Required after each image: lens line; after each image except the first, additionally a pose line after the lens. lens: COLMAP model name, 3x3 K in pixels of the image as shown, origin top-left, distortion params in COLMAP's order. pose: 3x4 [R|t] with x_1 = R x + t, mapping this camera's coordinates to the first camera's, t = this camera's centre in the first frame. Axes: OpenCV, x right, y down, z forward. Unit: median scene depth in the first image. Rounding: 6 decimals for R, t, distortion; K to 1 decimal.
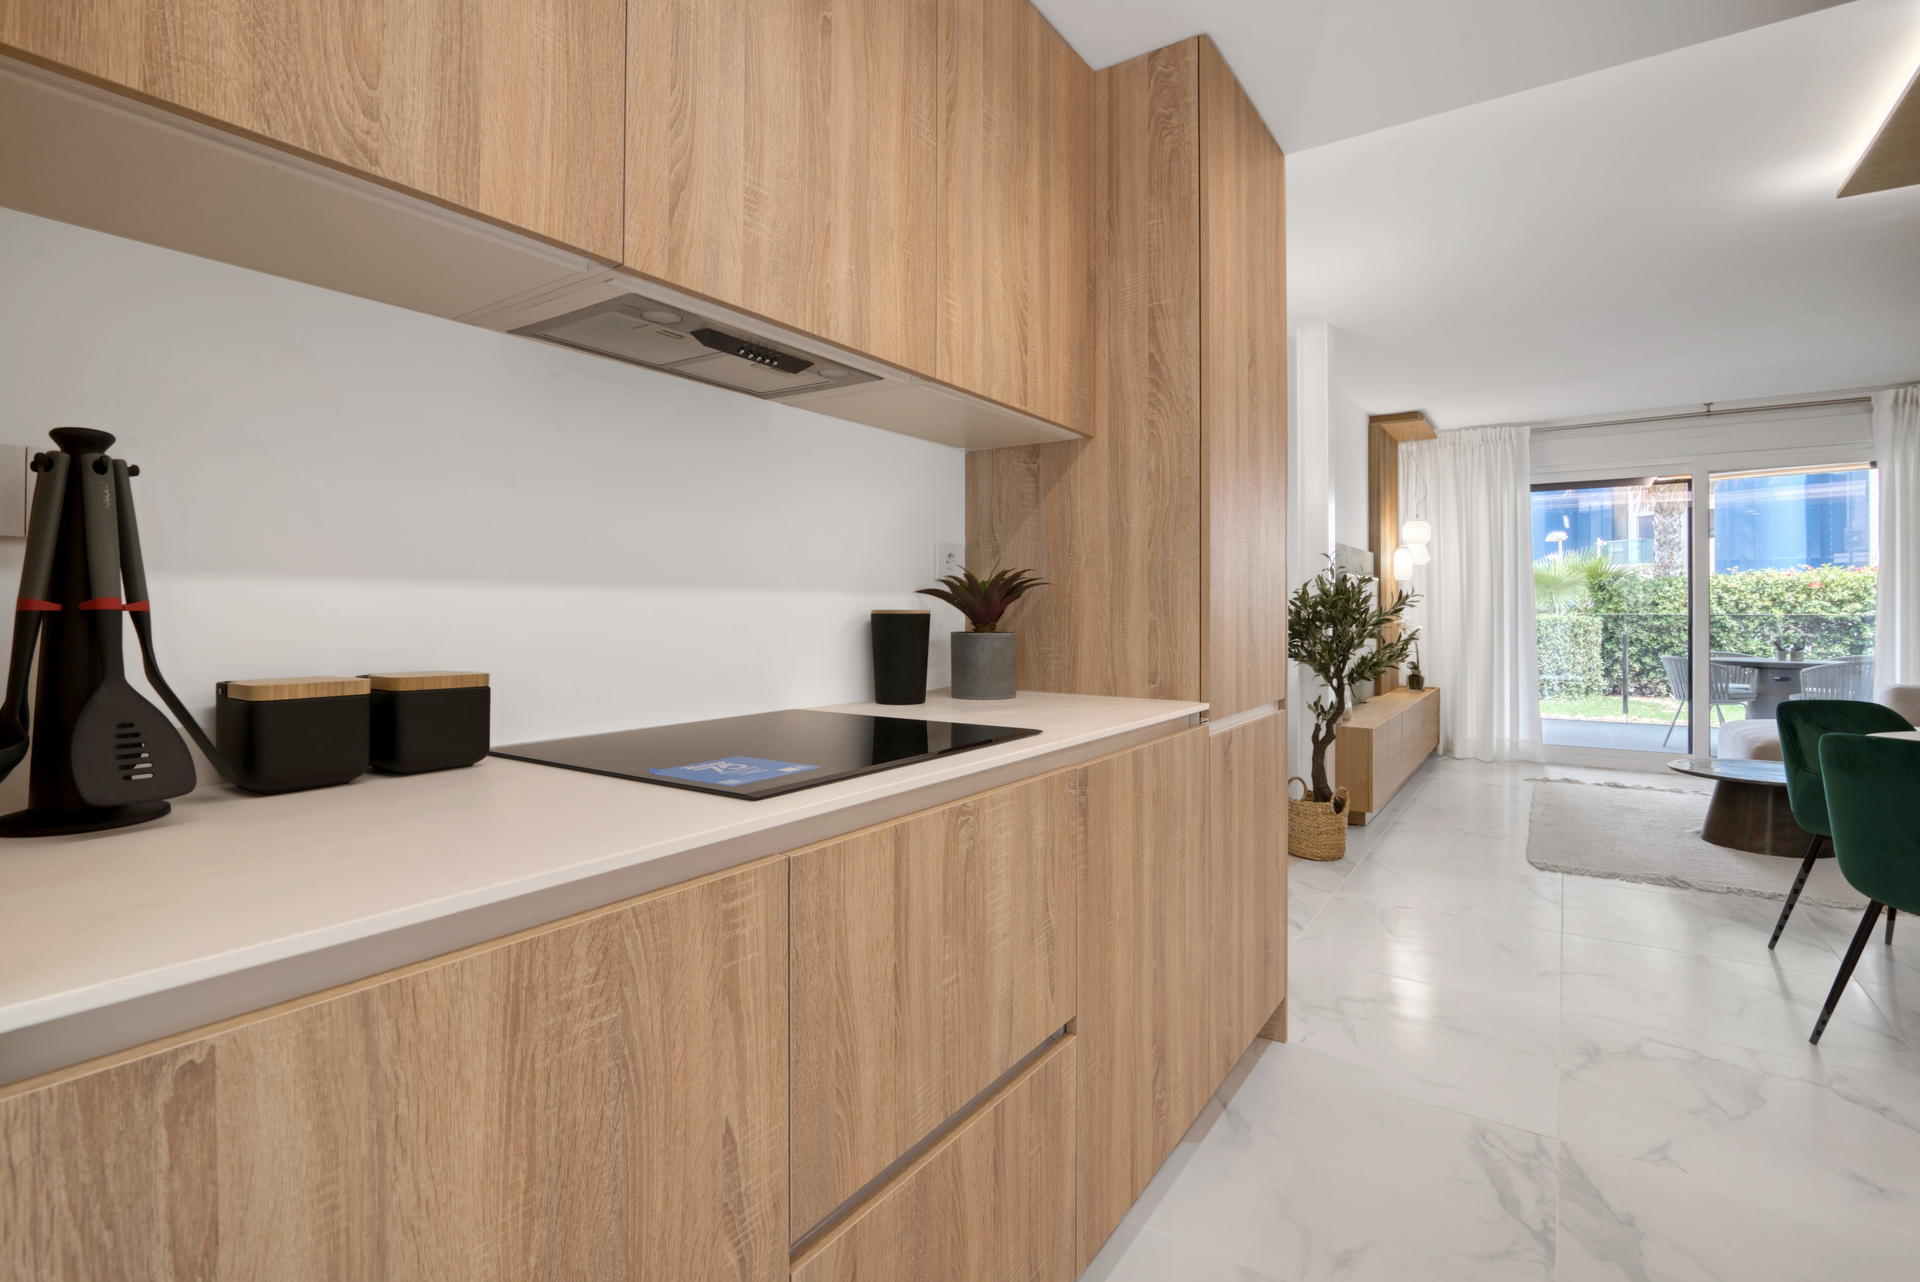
lens RADIAL K [[888.9, 0, 943.5], [0, 888.9, 611.0], [0, 0, 1]] dist [-0.018670, 0.000303]
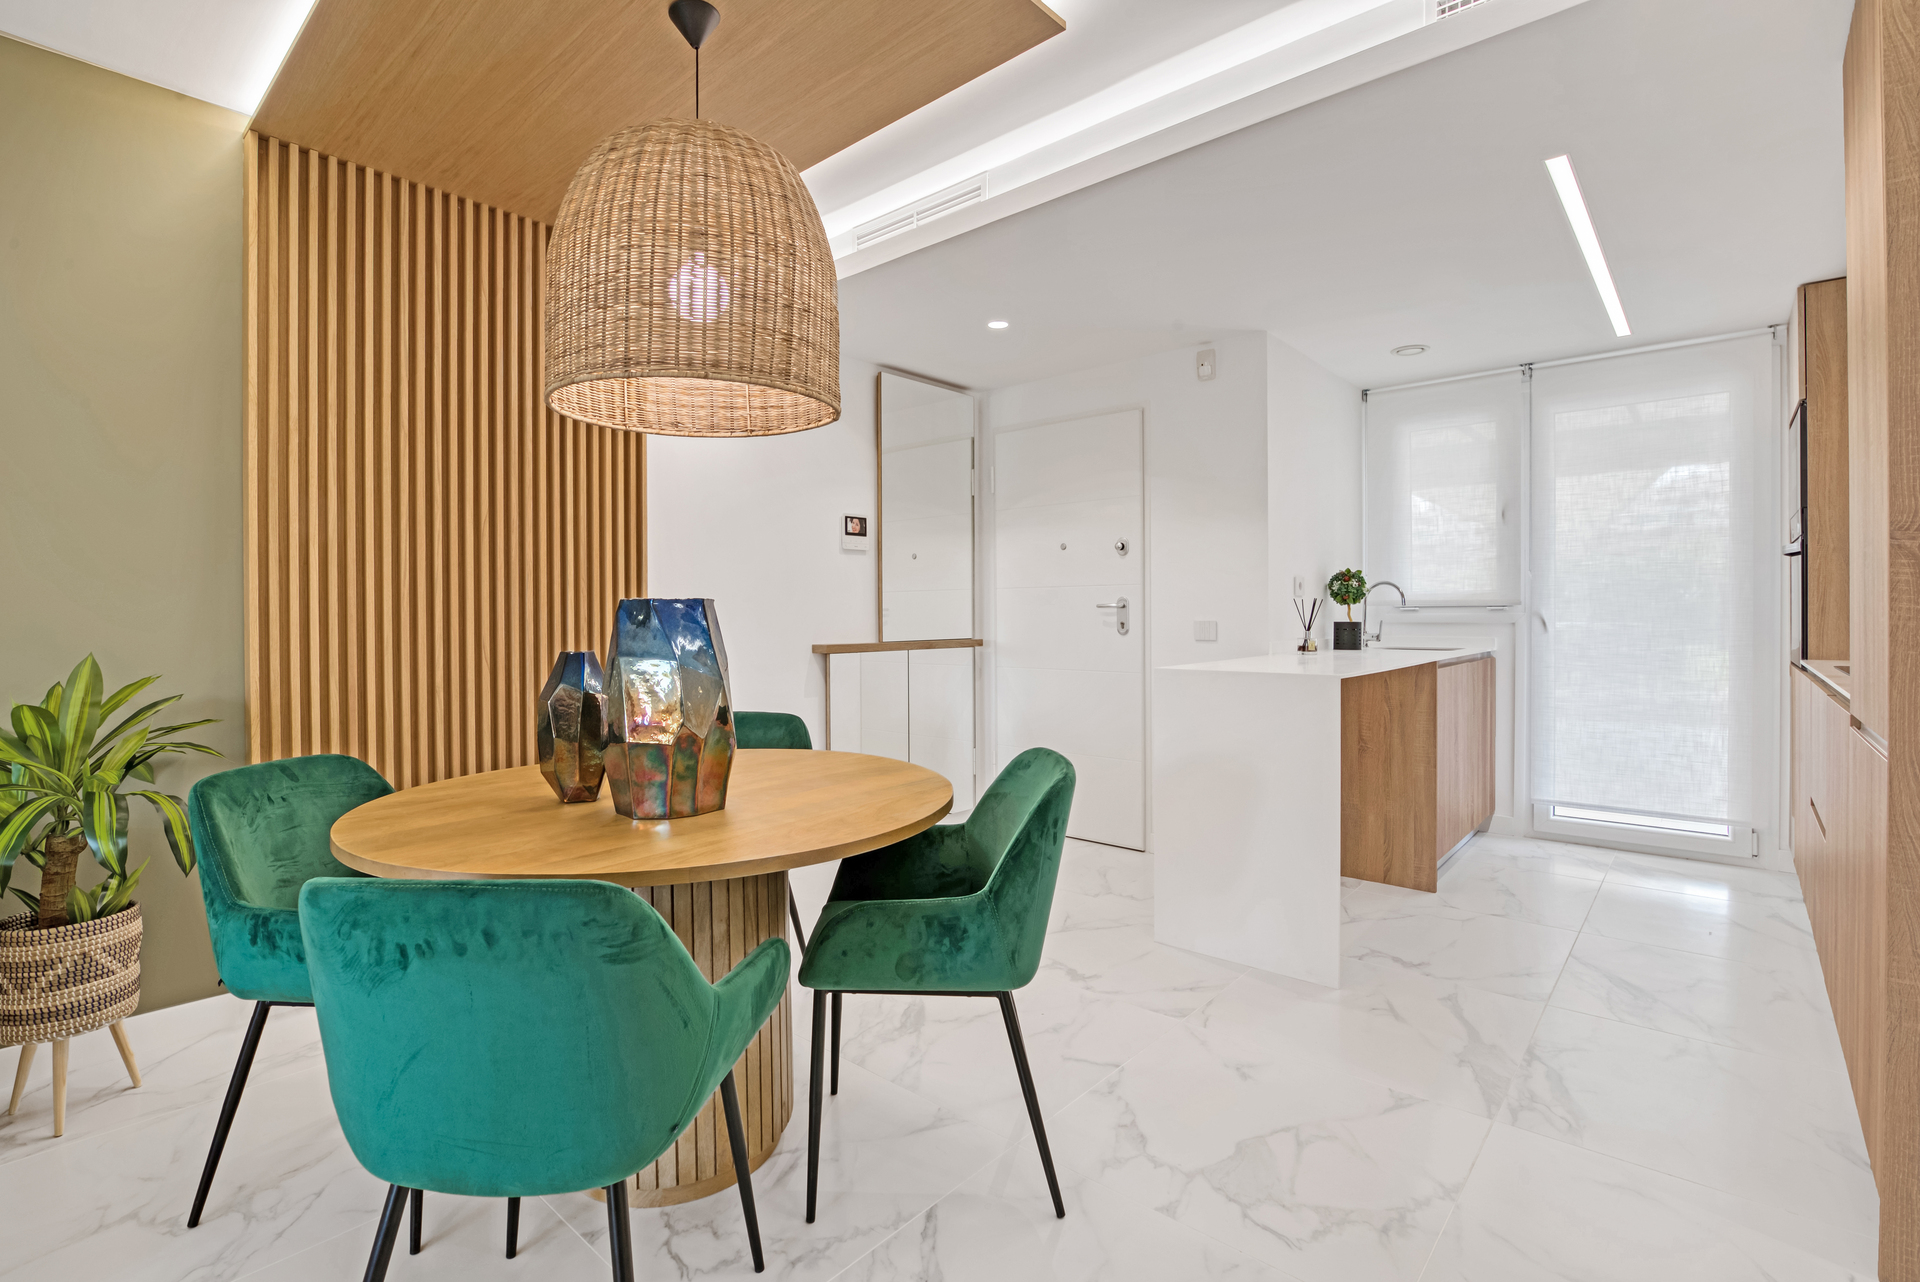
lens RADIAL K [[888.9, 0, 953.8], [0, 888.9, 619.3], [0, 0, 1]] dist [-0.018670, 0.000303]
pose [[-0.993931, 0.005668, 0.109859, 0.359592], [0.006428, 0.999958, 0.006567, -0.000508], [-0.109818, 0.007234, -0.993925, 0.618258]]
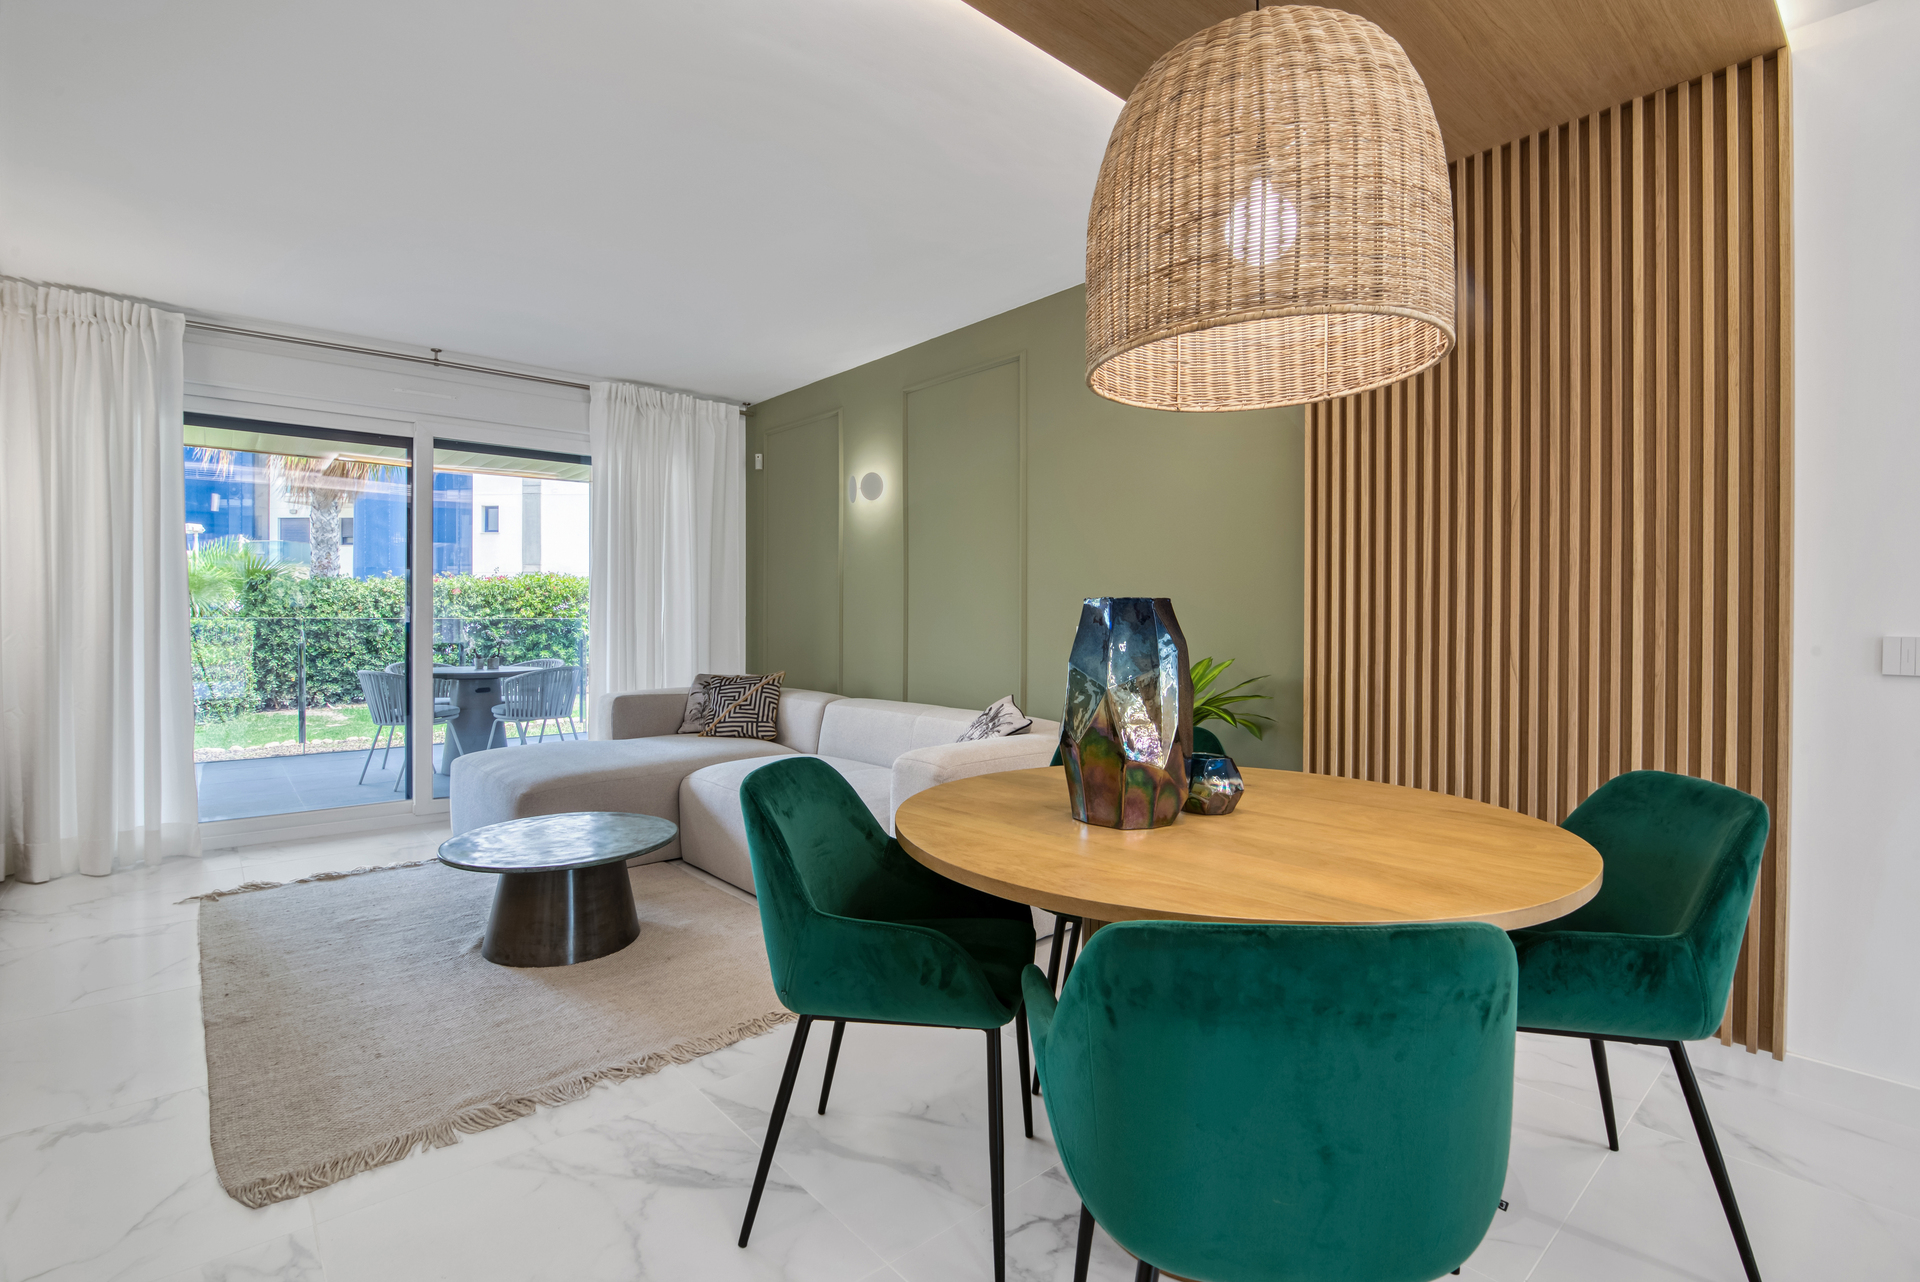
lens RADIAL K [[888.9, 0, 945.5], [0, 888.9, 617.4], [0, 0, 1]] dist [-0.018670, 0.000303]
pose [[0.244881, 0.001408, 0.969552, 0.209084], [-0.004727, 0.999989, -0.000258, 0.000486], [-0.969542, -0.004520, 0.244884, 0.343454]]
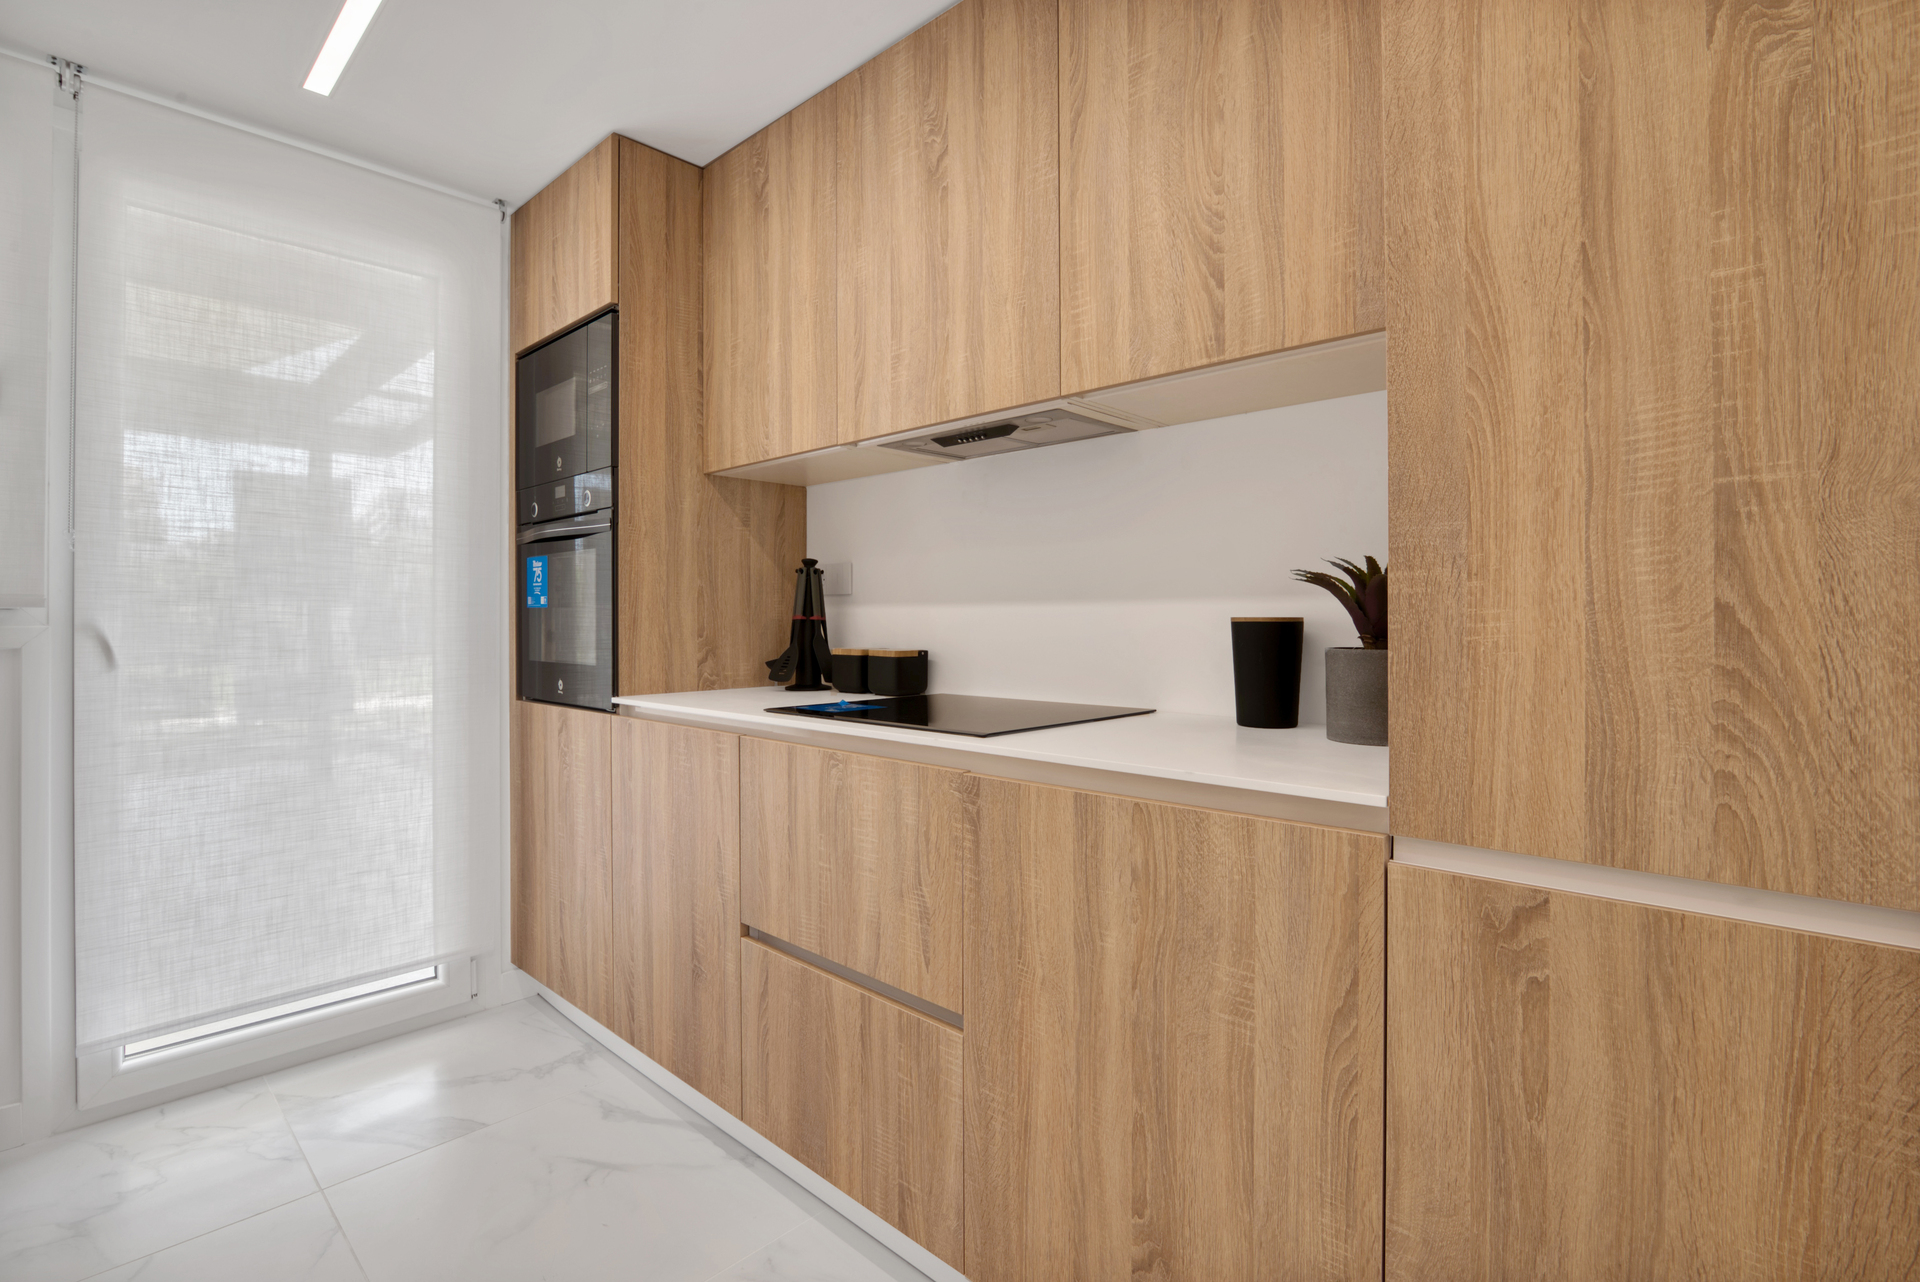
lens RADIAL K [[888.9, 0, 942.7], [0, 888.9, 623.1], [0, 0, 1]] dist [-0.018670, 0.000303]
pose [[-0.147676, 0.001304, -0.989035, 0.242398], [0.000475, 0.999999, 0.001247, 0.000927], [0.989036, -0.000286, -0.147676, 0.236015]]
